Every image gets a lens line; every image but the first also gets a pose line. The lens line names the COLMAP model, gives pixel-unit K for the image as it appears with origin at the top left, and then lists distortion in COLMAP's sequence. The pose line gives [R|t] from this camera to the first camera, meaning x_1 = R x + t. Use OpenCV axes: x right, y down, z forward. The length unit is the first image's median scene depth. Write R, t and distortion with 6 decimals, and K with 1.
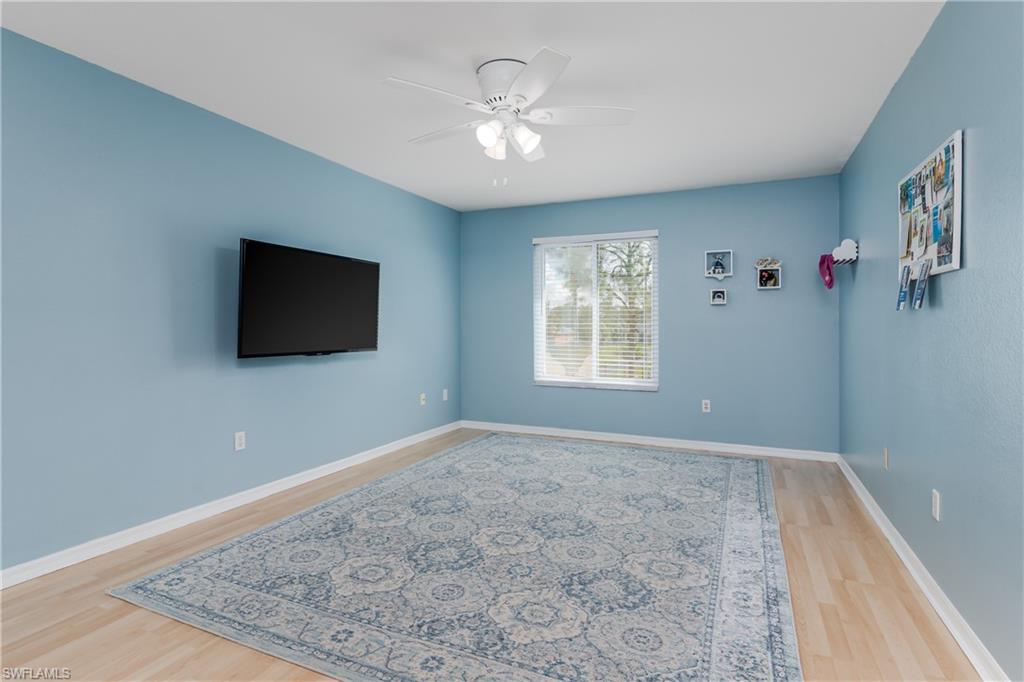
lens RADIAL K [[498.8, 0, 519.3], [0, 498.8, 324.0], [0, 0, 1]] dist [-0.000420, 0.016150]
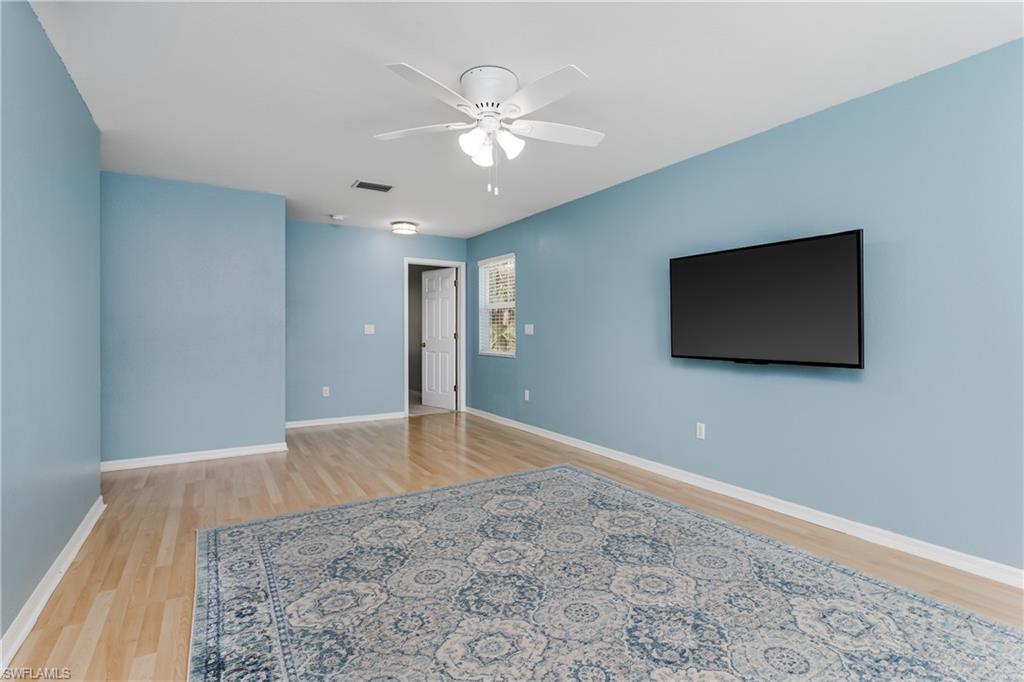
lens RADIAL K [[498.8, 0, 519.3], [0, 498.8, 324.0], [0, 0, 1]] dist [-0.000420, 0.016150]
pose [[-0.557790, -0.013827, -0.829867, 0.762559], [0.005948, 0.999769, -0.020656, 0.012282], [0.829961, -0.016457, -0.557579, 1.574101]]
